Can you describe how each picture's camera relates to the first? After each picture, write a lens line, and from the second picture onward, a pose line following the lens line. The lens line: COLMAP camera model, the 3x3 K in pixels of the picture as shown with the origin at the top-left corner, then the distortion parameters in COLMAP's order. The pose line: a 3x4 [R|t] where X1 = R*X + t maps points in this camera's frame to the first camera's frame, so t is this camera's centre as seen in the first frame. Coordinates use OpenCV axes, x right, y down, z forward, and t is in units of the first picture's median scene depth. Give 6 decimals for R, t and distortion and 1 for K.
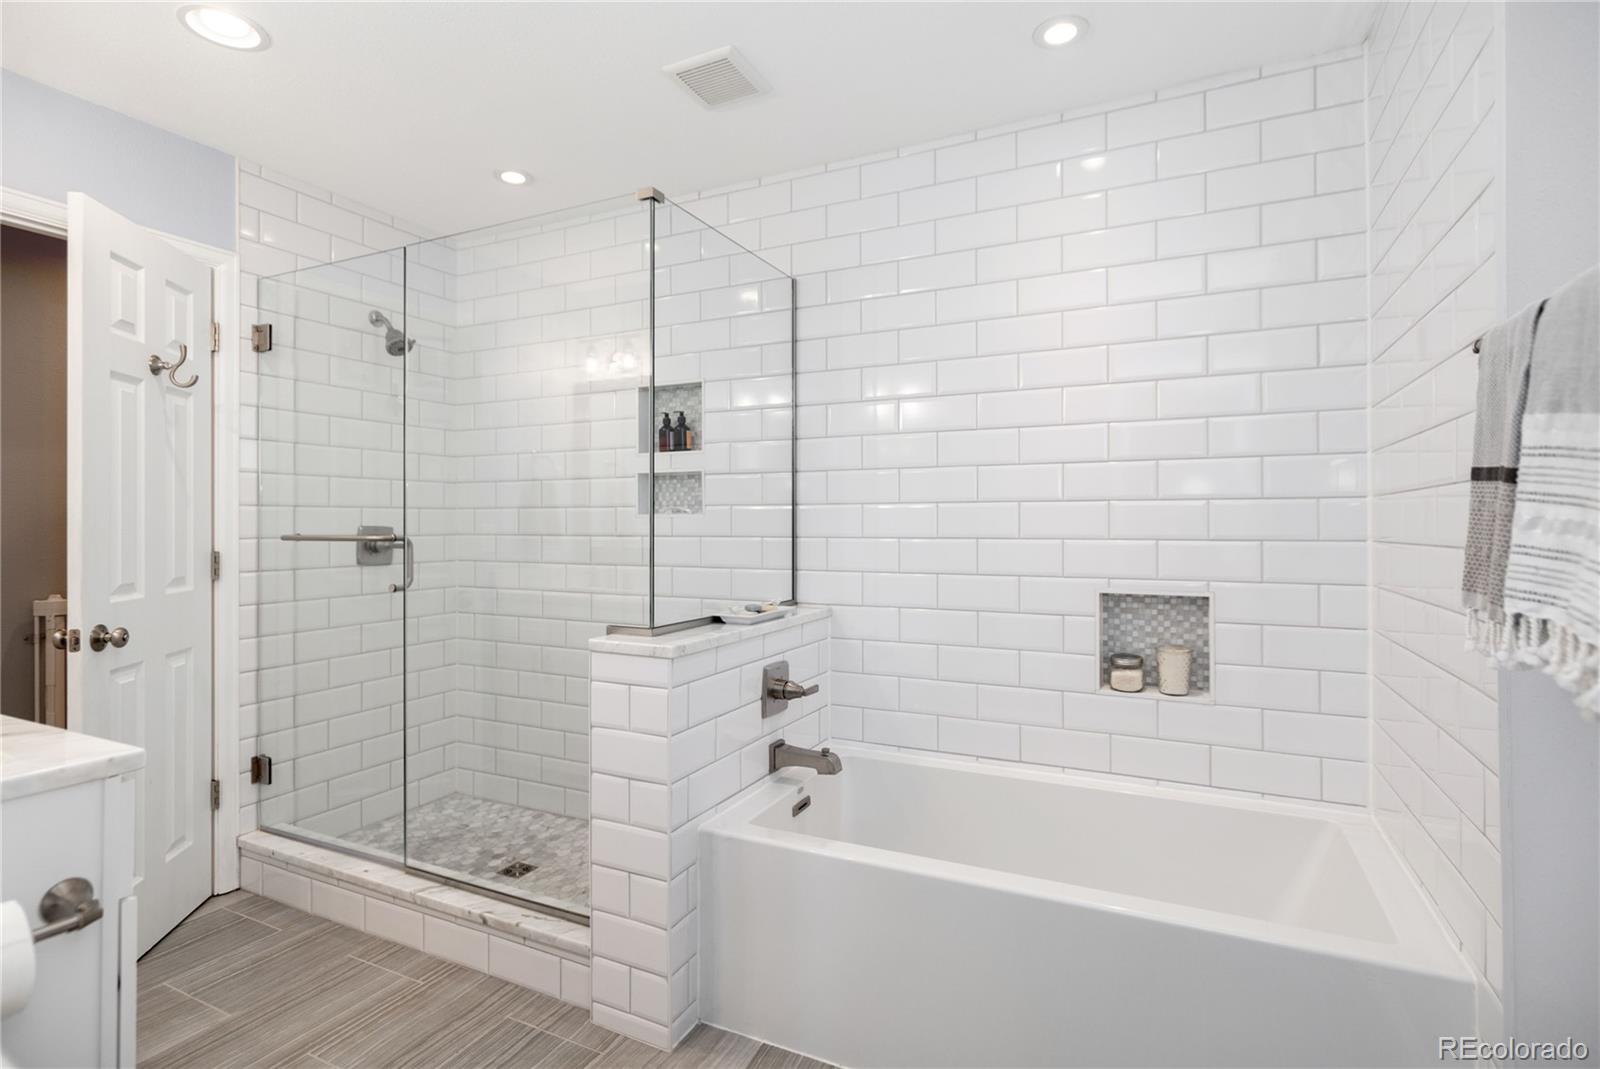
lens RADIAL K [[778.2, 0, 791.4], [0, 778.2, 525.0], [0, 0, 1]] dist [0.001952, -0.001311]
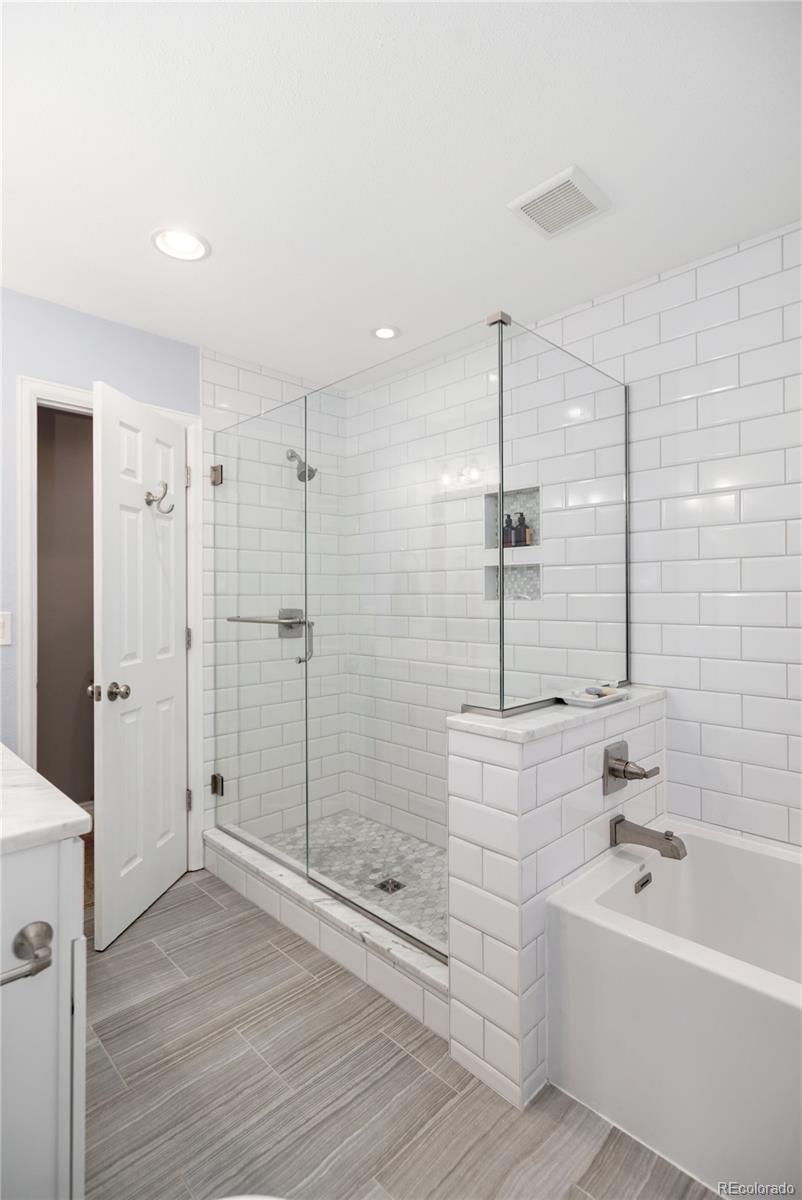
lens RADIAL K [[583.6, 0, 400.5], [0, 583.6, 595.6], [0, 0, 1]] dist [0.001952, -0.001311]
pose [[0.946956, -0.004958, -0.321326, -0.040589], [0.003741, 0.999983, -0.004405, -0.022920], [0.321342, 0.002969, 0.946958, 0.143372]]
